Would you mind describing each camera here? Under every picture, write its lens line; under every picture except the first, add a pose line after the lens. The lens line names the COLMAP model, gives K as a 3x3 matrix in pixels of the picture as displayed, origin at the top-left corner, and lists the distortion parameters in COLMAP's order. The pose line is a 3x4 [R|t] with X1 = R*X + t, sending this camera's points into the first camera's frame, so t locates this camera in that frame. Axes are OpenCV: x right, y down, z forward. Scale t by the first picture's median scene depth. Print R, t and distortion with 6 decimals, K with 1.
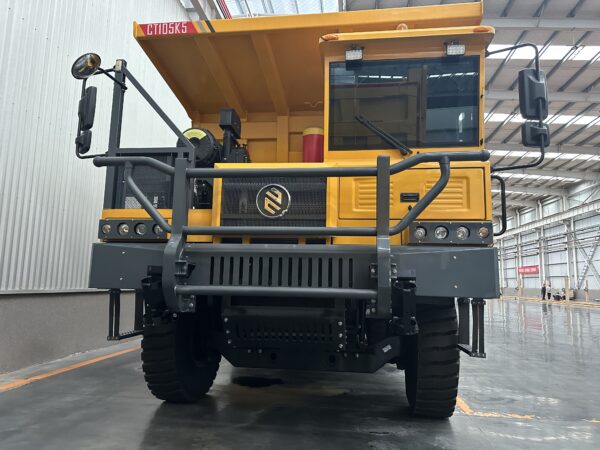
lens RADIAL K [[415.7, 0, 300.0], [0, 415.7, 225.0], [0, 0, 1]] dist [0.082164, -0.109222]
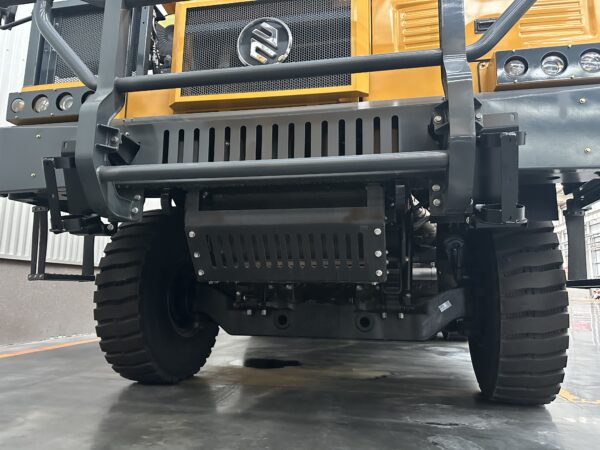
lens RADIAL K [[413.6, 0, 302.6], [0, 413.6, 220.0], [0, 0, 1]] dist [0.065399, -0.071694]
pose [[0.997759, -0.020664, -0.063643, 0.024268], [0.018479, 0.999226, -0.034733, 0.205117], [0.064311, 0.033479, 0.997368, 0.349651]]
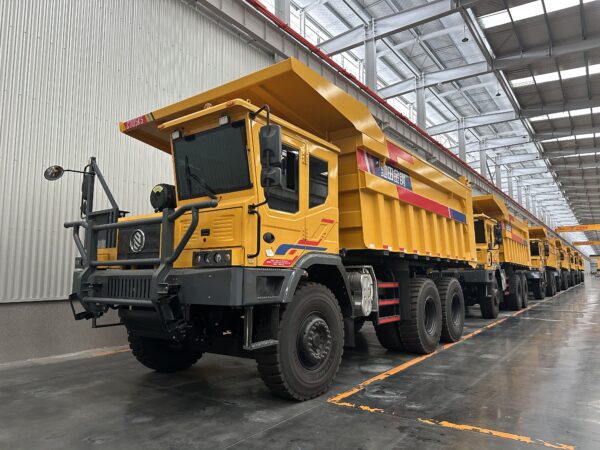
lens RADIAL K [[413.6, 0, 302.6], [0, 413.6, 220.0], [0, 0, 1]] dist [0.065399, -0.071694]
pose [[0.876753, -0.087035, -0.473001, 1.072894], [0.090056, 0.995803, -0.016306, -0.049037], [0.472435, -0.028300, 0.880911, -0.053916]]
